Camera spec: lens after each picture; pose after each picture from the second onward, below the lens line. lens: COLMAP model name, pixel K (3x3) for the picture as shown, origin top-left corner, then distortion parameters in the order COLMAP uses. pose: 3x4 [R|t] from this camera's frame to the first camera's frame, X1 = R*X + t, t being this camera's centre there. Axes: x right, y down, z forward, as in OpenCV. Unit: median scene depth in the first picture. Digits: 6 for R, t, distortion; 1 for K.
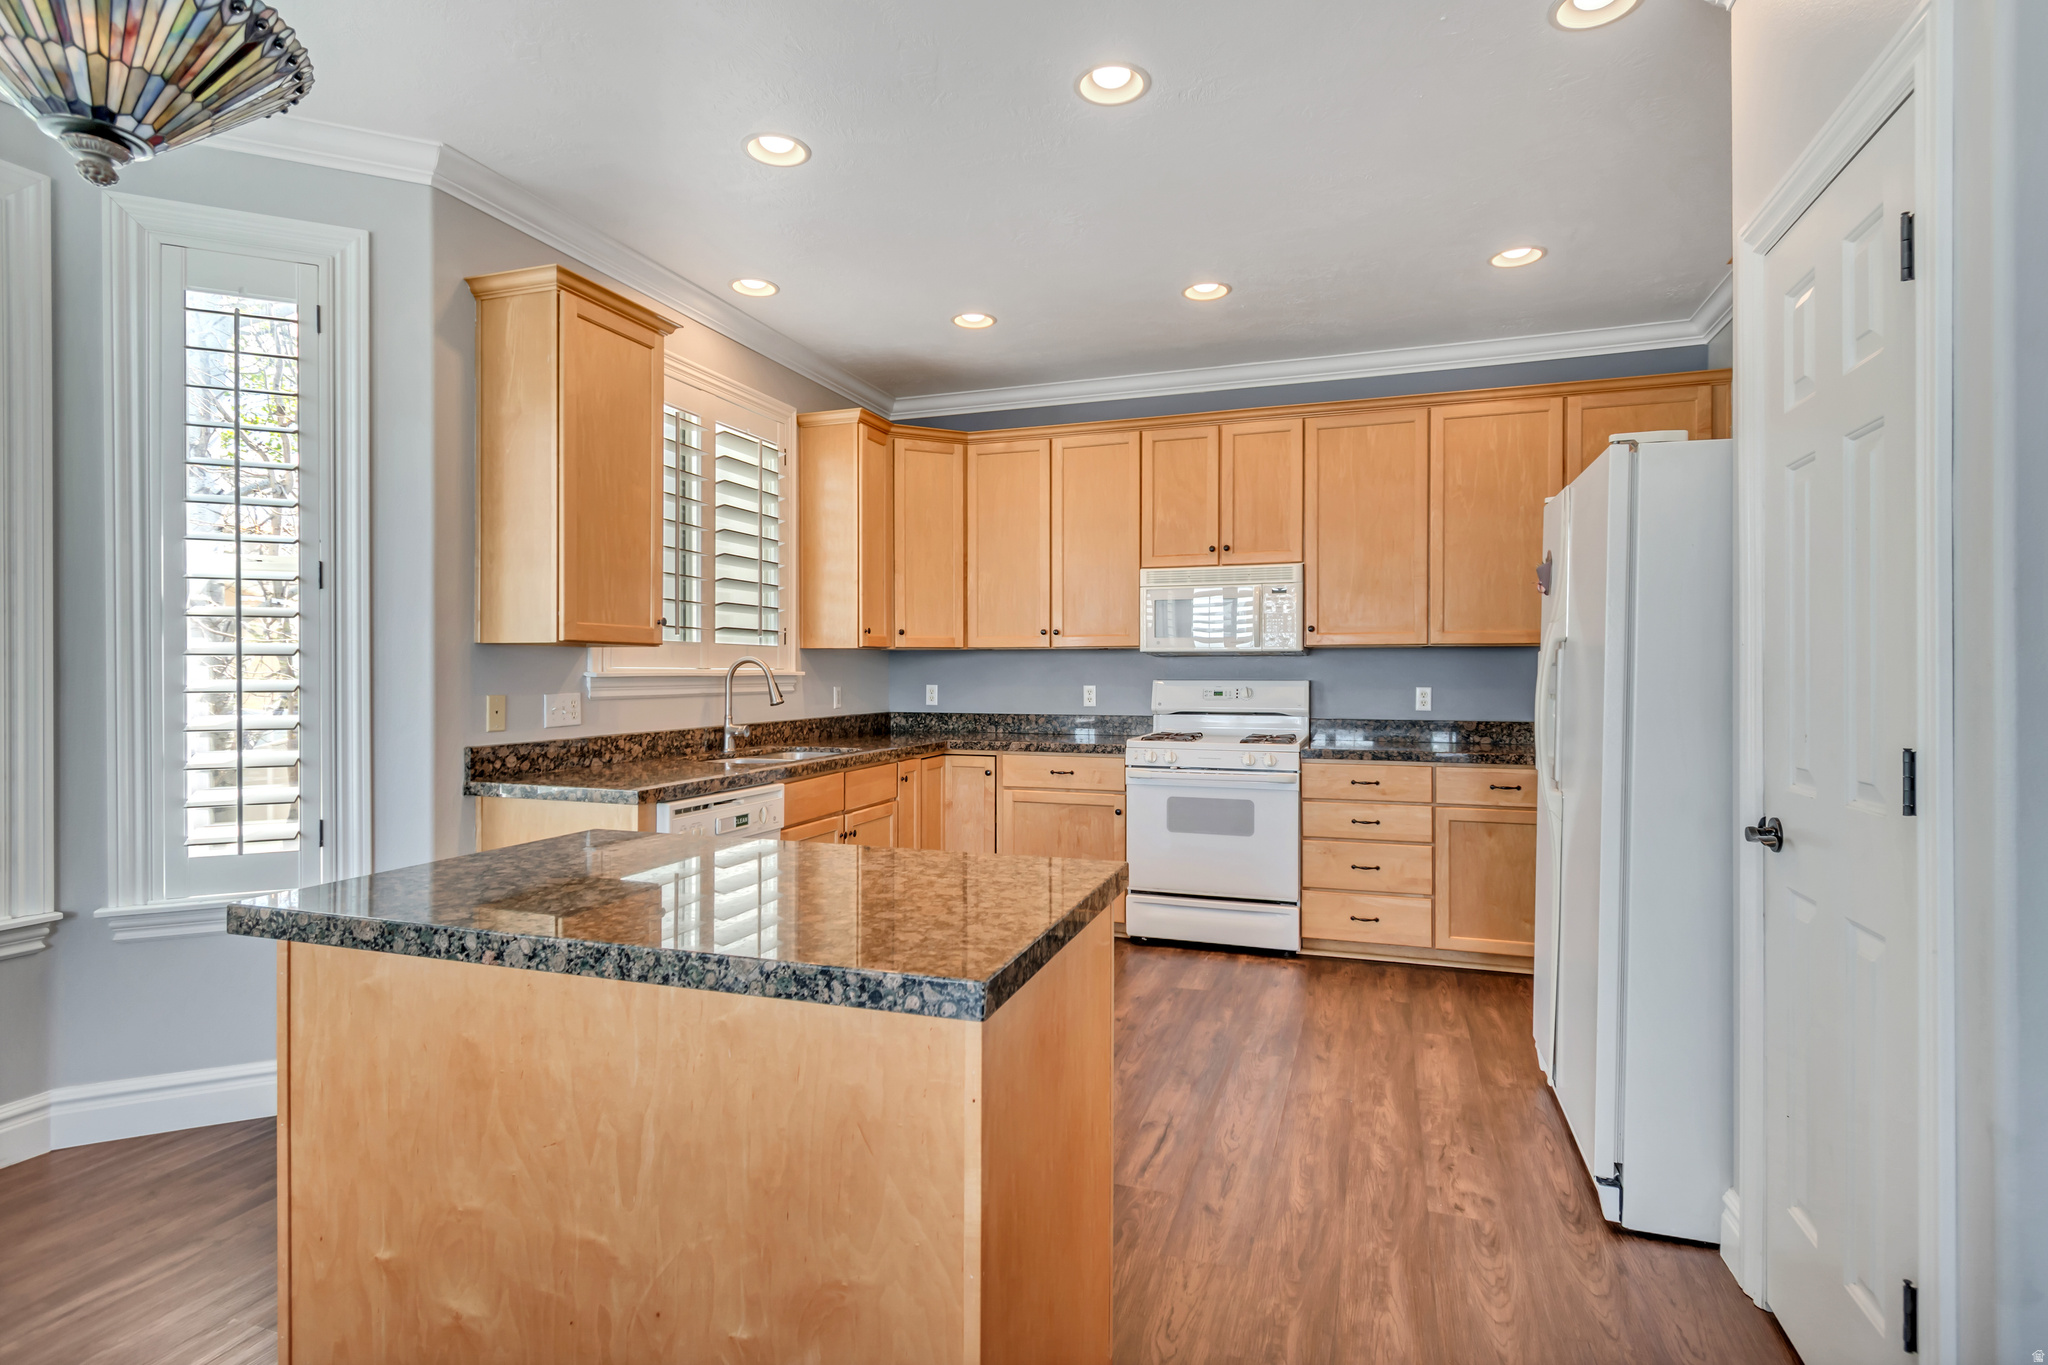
lens RADIAL K [[1006.6, 0, 1024.0], [0, 1006.6, 682.5], [0, 0, 1]] dist [0.028198, -0.000260]
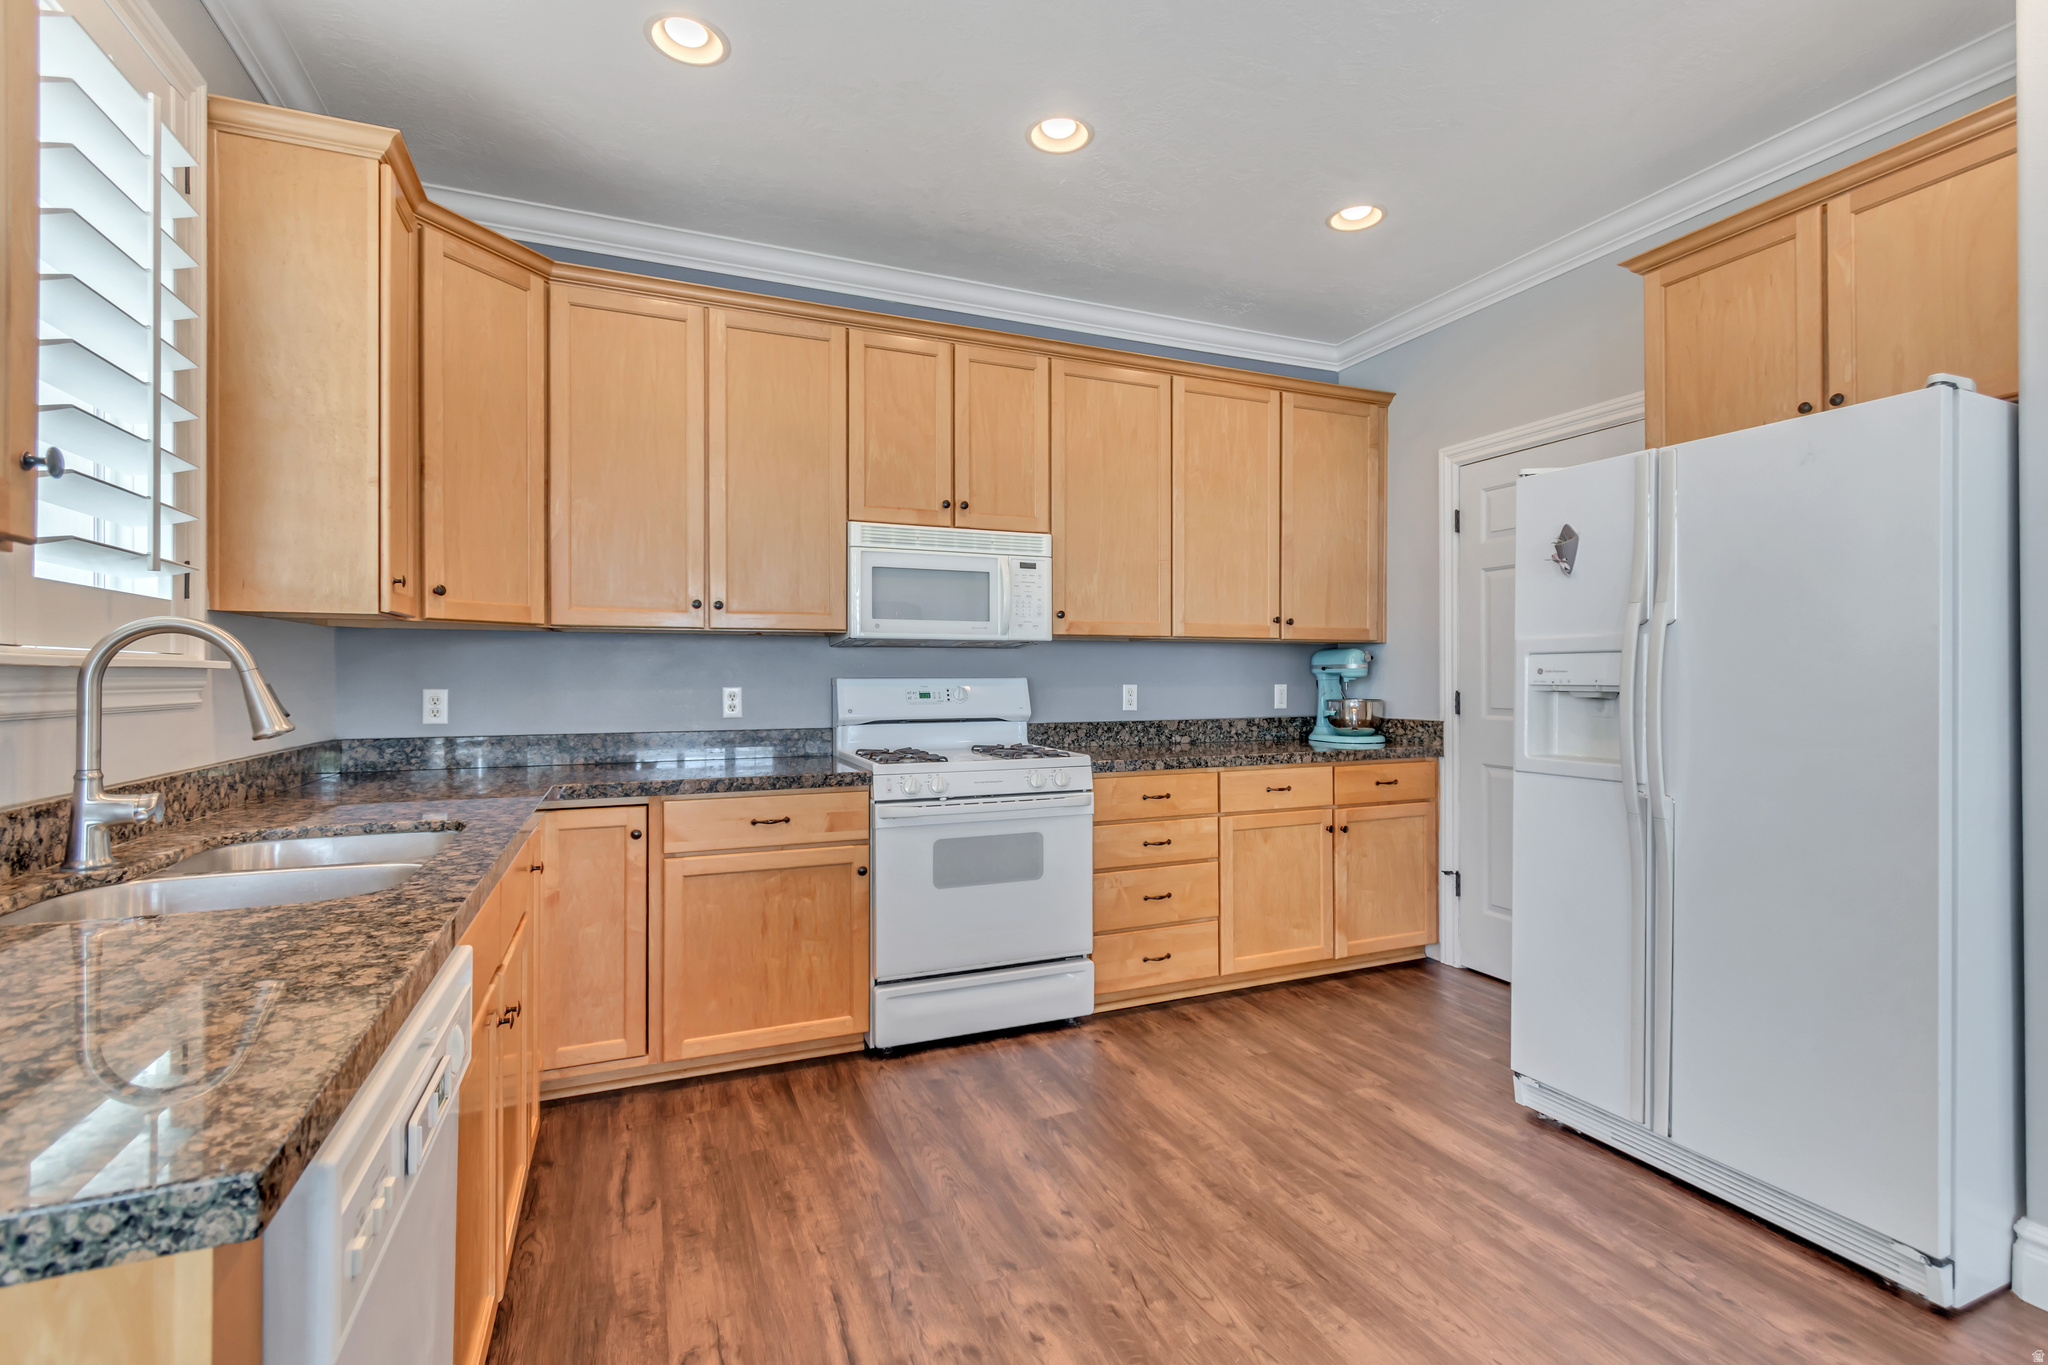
lens RADIAL K [[921.0, 0, 1034.0], [0, 921.0, 682.4], [0, 0, 1]] dist [-0.001305, -0.000961]
pose [[0.737041, -0.006035, 0.675821, -0.242795], [0.008778, 0.999961, -0.000643, 0.002402], [-0.675791, 0.006406, 0.737065, 0.466194]]
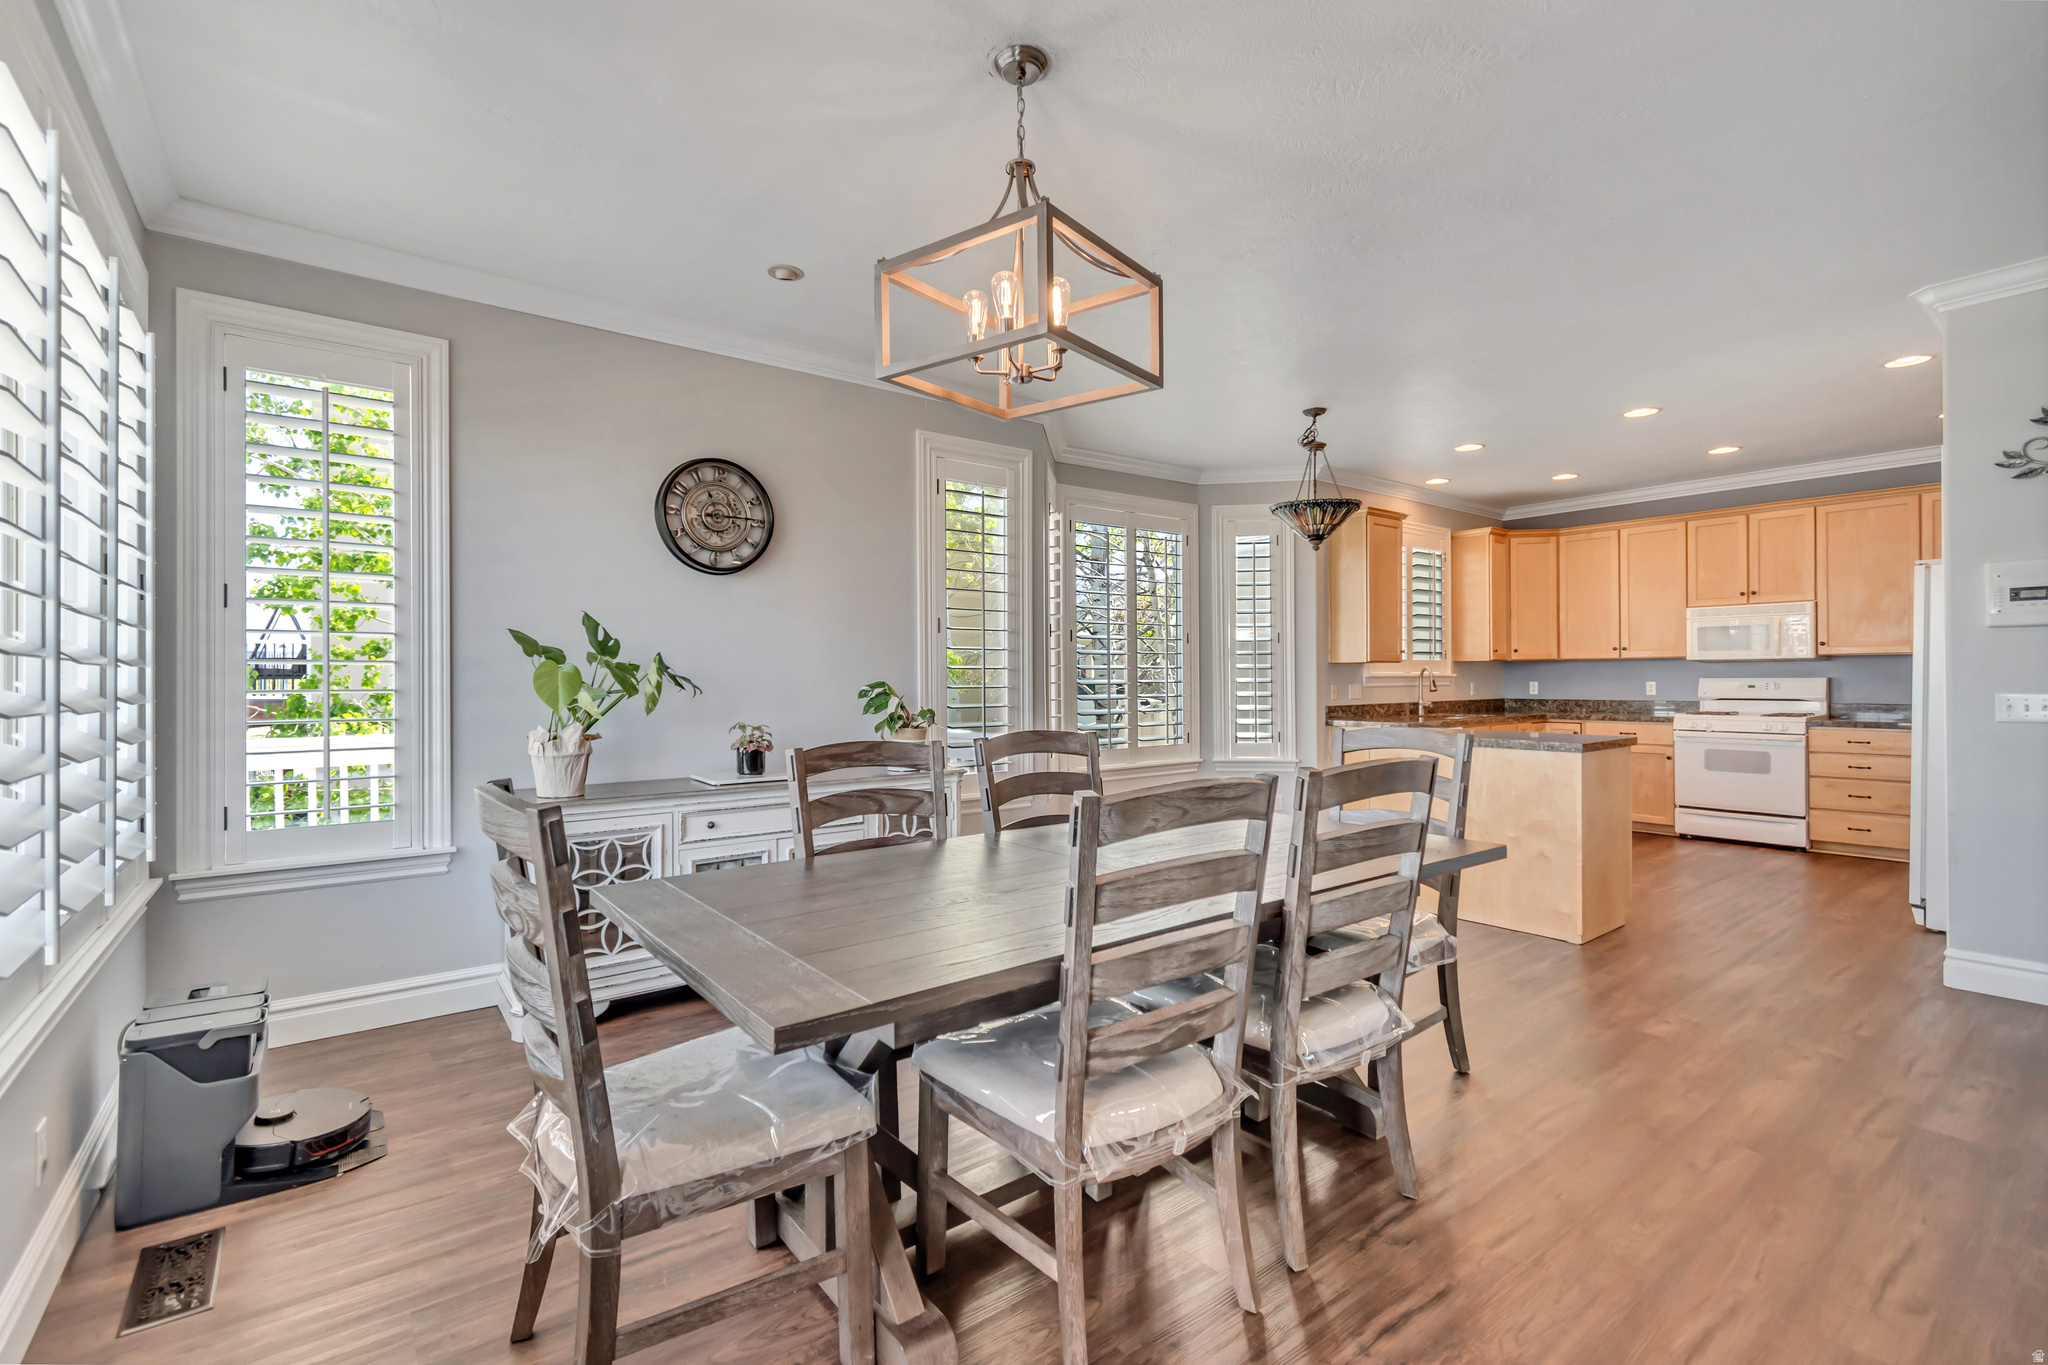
lens RADIAL K [[896.4, 0, 1023.5], [0, 896.4, 672.7], [0, 0, 1]] dist [-0.000192, -0.001110]
pose [[0.836356, -0.007991, -0.548129, 0.015134], [0.000427, 0.999903, -0.013926, 0.009235], [0.548187, 0.011413, 0.836278, -0.811337]]
